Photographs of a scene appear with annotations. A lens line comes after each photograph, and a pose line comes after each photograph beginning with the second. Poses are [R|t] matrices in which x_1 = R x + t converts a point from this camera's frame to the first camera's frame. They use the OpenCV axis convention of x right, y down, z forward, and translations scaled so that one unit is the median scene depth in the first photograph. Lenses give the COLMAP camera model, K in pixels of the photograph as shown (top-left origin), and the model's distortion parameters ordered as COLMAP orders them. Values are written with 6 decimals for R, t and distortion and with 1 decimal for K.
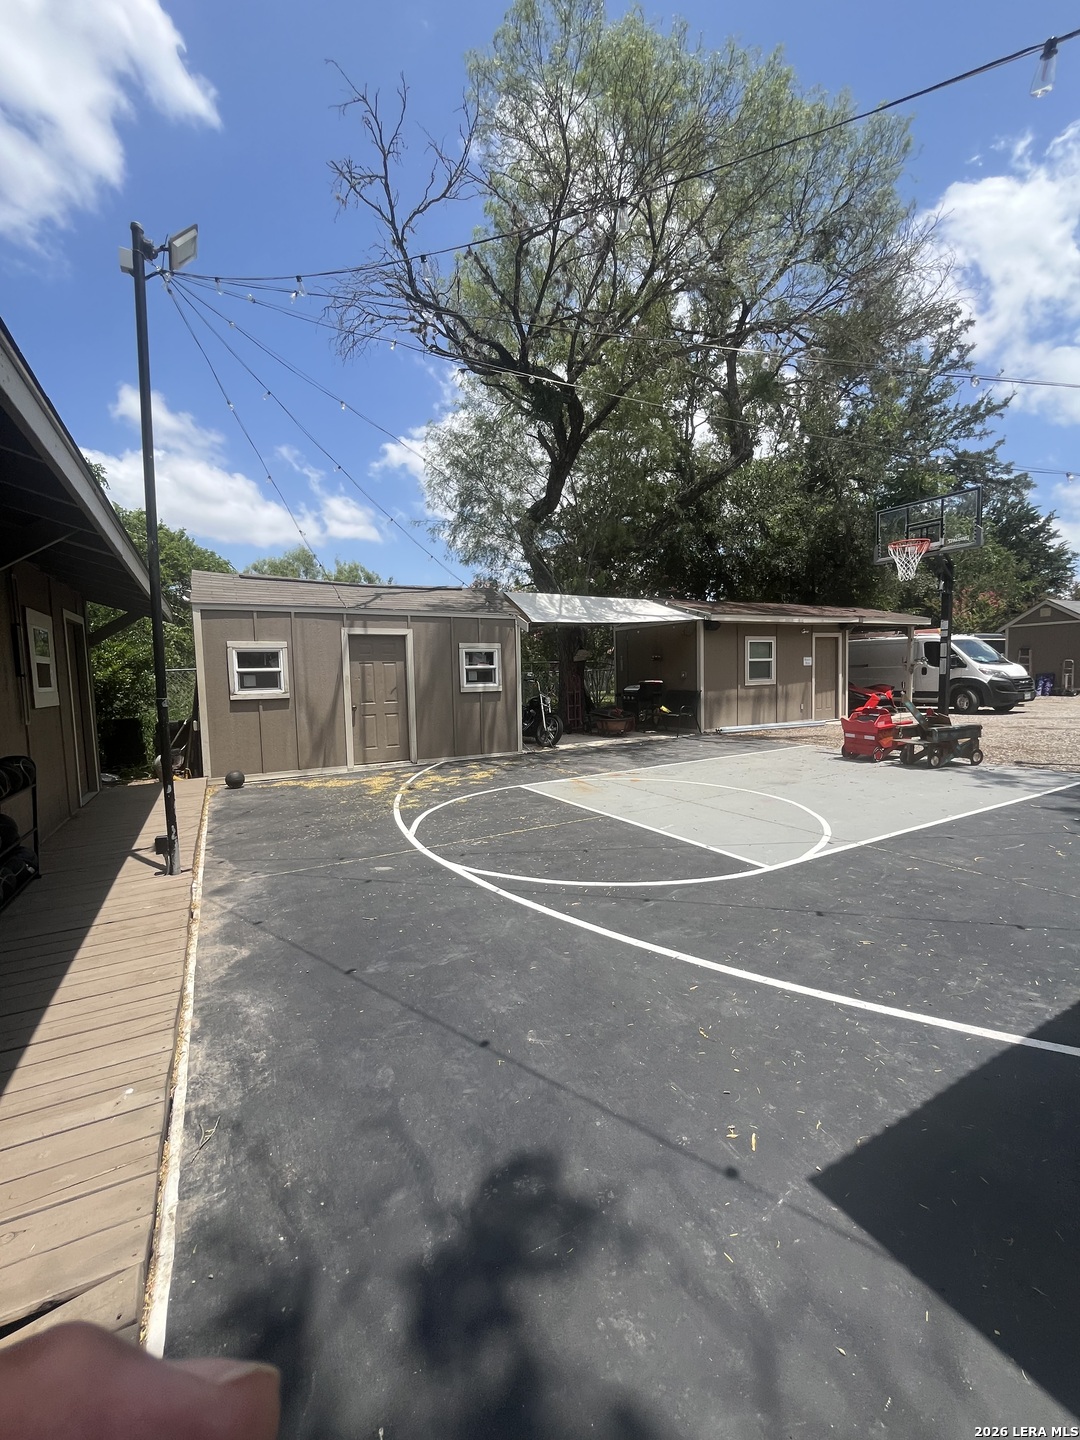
lens RADIAL K [[586.4, 0, 540.0], [0, 586.4, 720.0], [0, 0, 1]] dist [-0.004729, 0.000784]
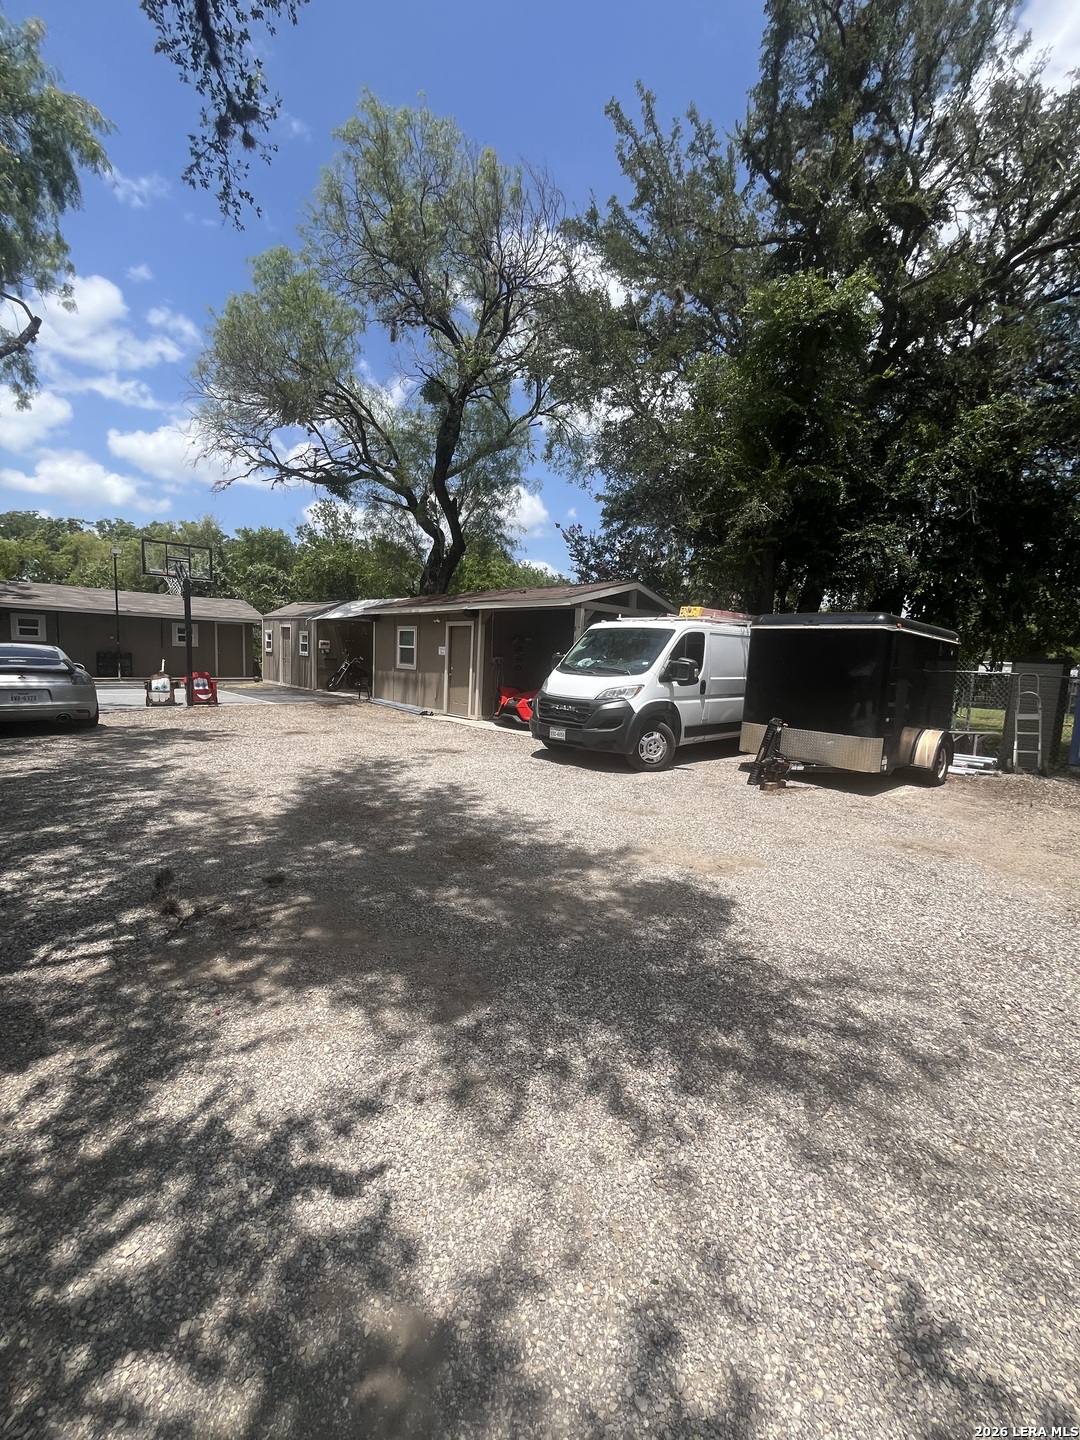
lens RADIAL K [[586.4, 0, 540.0], [0, 586.4, 720.0], [0, 0, 1]] dist [-0.004729, 0.000784]
pose [[0.254223, 0.150574, -0.955352, 2.274518], [-0.125476, 0.984592, 0.121793, -0.197020], [0.958971, 0.088911, 0.269200, 1.404064]]
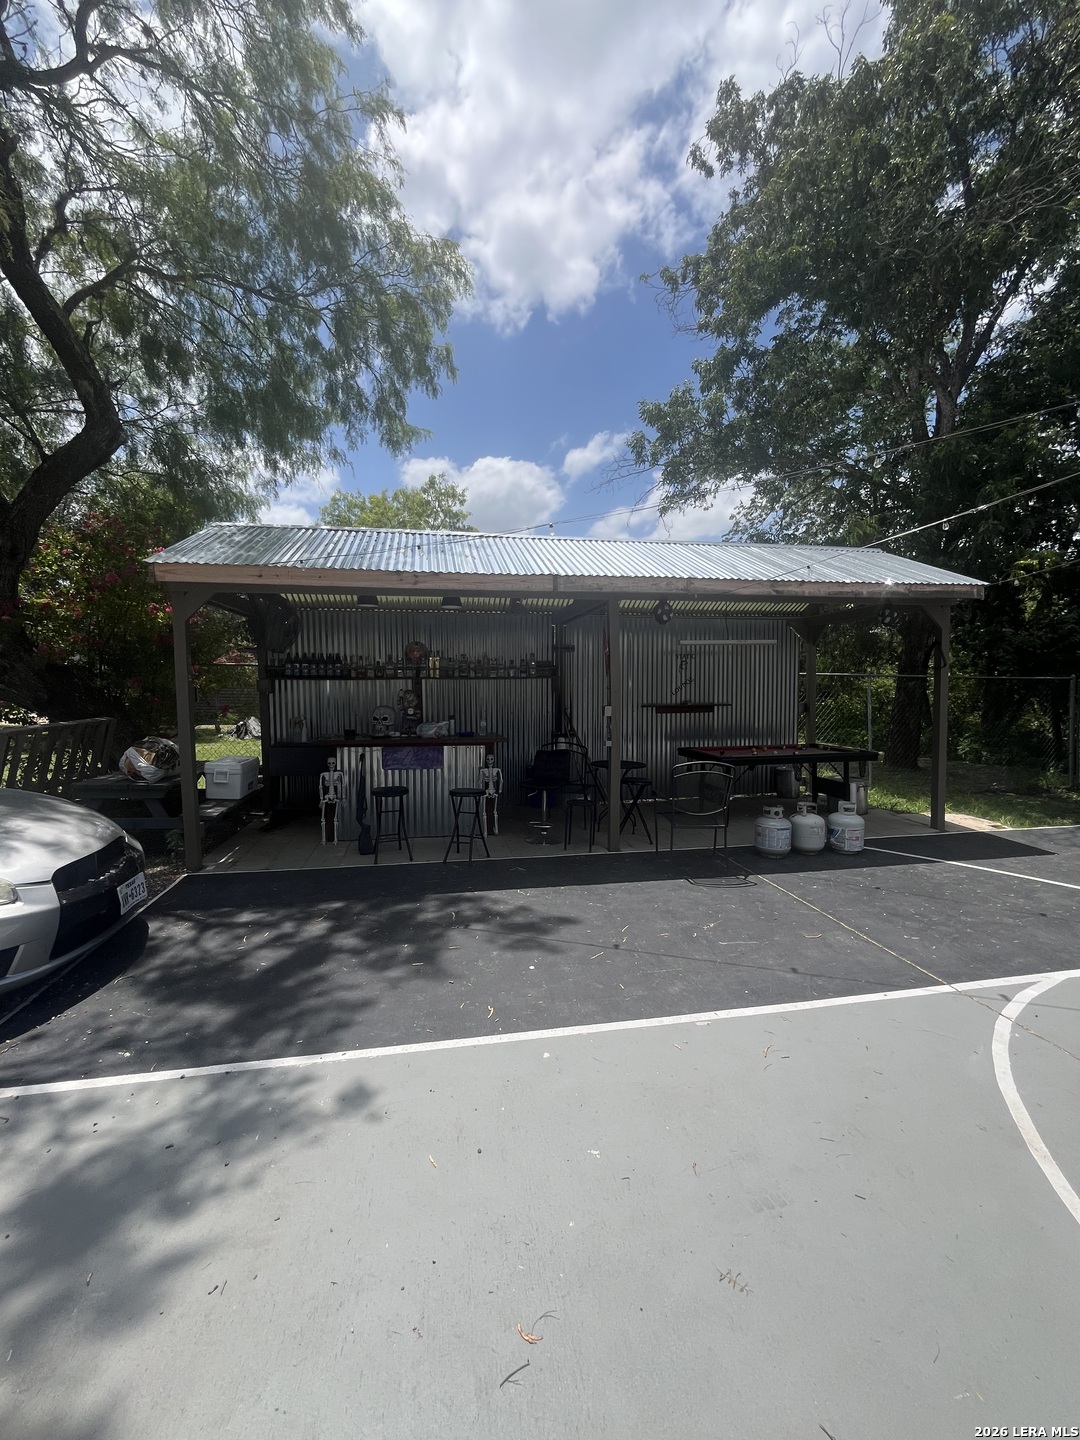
lens RADIAL K [[586.4, 0, 540.0], [0, 586.4, 720.0], [0, 0, 1]] dist [-0.004729, 0.000784]
pose [[-0.952414, 0.013688, 0.304501, 0.423789], [0.053496, 0.990992, 0.122776, -0.101925], [-0.300078, 0.133223, -0.944566, 0.928200]]
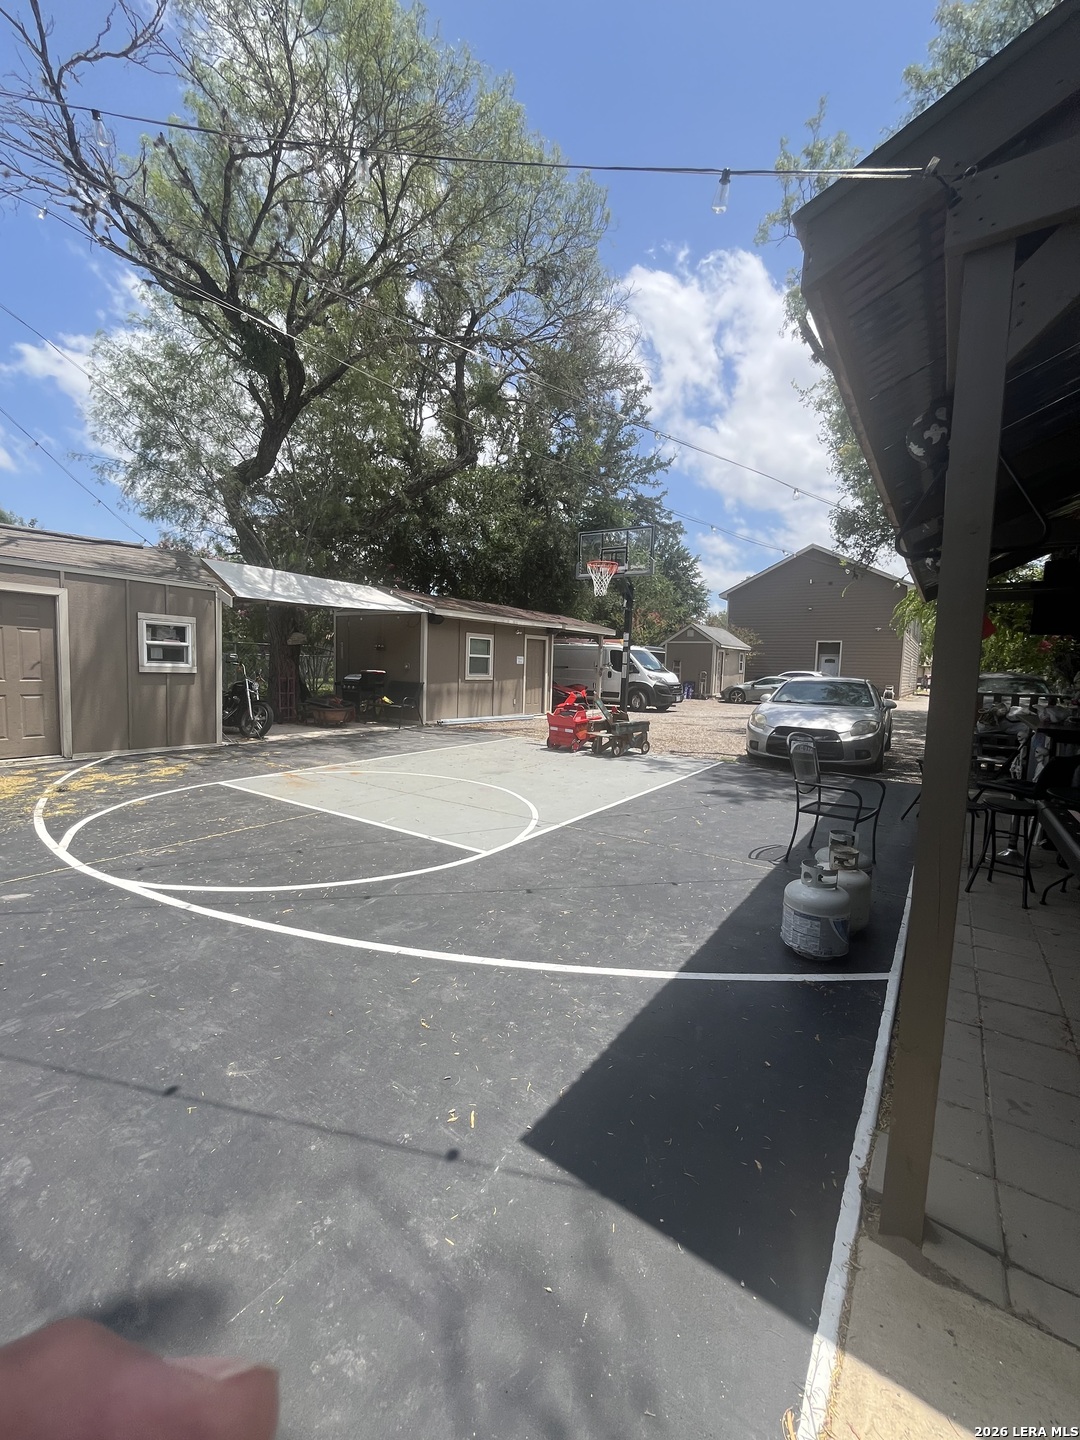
lens RADIAL K [[586.4, 0, 540.0], [0, 586.4, 720.0], [0, 0, 1]] dist [-0.004729, 0.000784]
pose [[0.892405, 0.015789, 0.450959, -0.001940], [-0.022654, 0.999695, 0.009828, -0.000559], [-0.450667, -0.018987, 0.892490, 0.006545]]
